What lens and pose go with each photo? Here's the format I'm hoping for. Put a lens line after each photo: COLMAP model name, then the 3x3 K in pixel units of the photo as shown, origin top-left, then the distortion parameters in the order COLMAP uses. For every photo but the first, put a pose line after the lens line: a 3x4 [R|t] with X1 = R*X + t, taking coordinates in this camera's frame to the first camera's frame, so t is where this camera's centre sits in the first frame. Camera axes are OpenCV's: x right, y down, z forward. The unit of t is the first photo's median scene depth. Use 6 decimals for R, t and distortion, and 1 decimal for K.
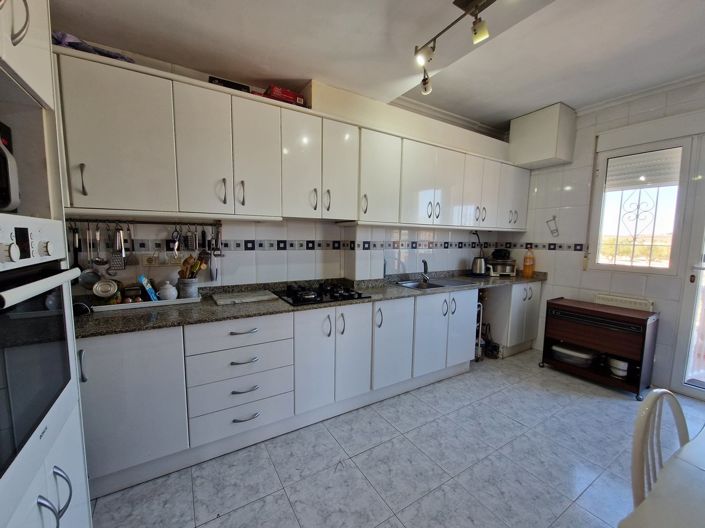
lens RADIAL K [[283.5, 0, 346.4], [0, 283.5, 267.1], [0, 0, 1]] dist [-0.004156, -0.000665]
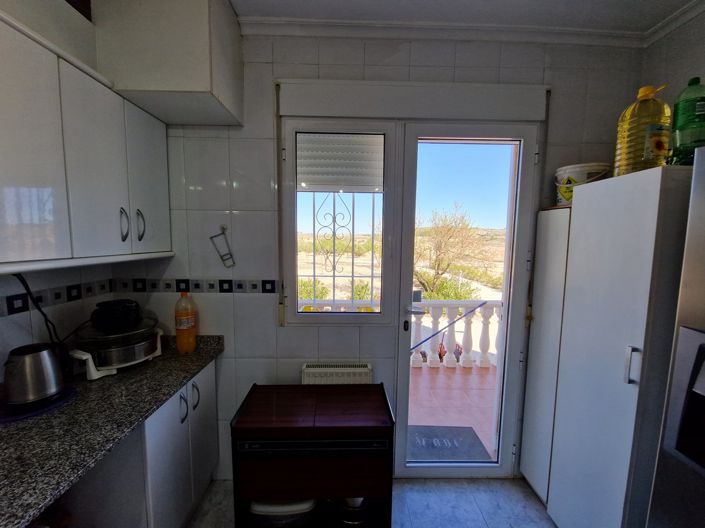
lens RADIAL K [[283.5, 0, 349.7], [0, 283.5, 267.2], [0, 0, 1]] dist [-0.004156, -0.000665]
pose [[0.488810, -0.095395, 0.867159, 0.395958], [0.086018, 0.994430, 0.060909, -0.119443], [-0.868139, 0.044819, 0.494293, 0.550927]]
